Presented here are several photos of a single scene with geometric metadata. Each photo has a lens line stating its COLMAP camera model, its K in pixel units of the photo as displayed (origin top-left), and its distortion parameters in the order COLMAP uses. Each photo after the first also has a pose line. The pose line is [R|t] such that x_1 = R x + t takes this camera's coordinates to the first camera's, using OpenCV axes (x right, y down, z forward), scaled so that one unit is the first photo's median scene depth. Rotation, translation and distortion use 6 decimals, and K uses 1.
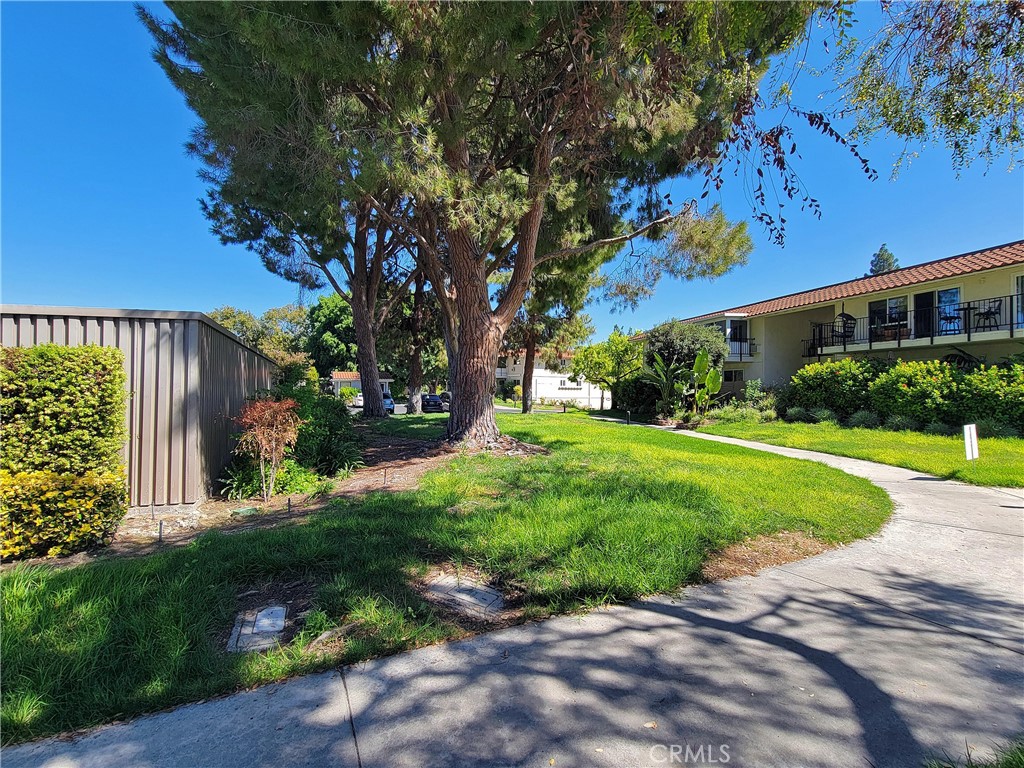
lens RADIAL K [[461.0, 0, 511.7], [0, 461.0, 395.6], [0, 0, 1]] dist [-0.001693, -0.000581]
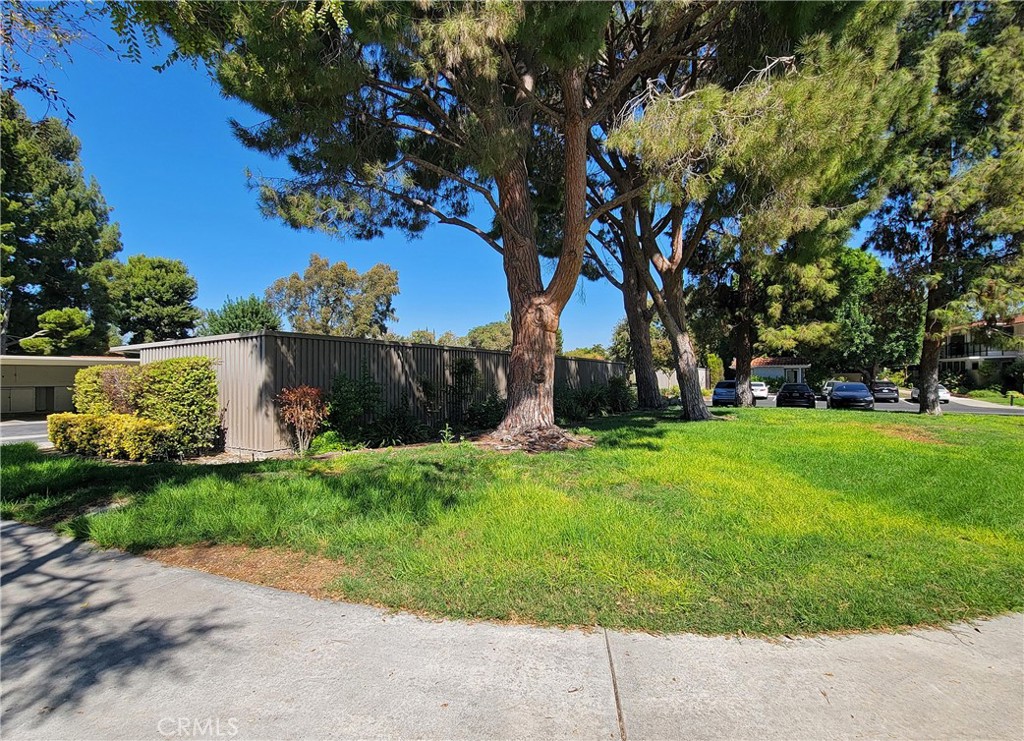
lens RADIAL K [[503.5, 0, 512.0], [0, 503.5, 370.5], [0, 0, 1]] dist [0.000499, 0.000493]
pose [[0.629885, -0.016989, -0.776503, 2.054518], [-0.004892, 0.999654, -0.025840, -0.001825], [0.776673, 0.020075, 0.629584, 1.003449]]
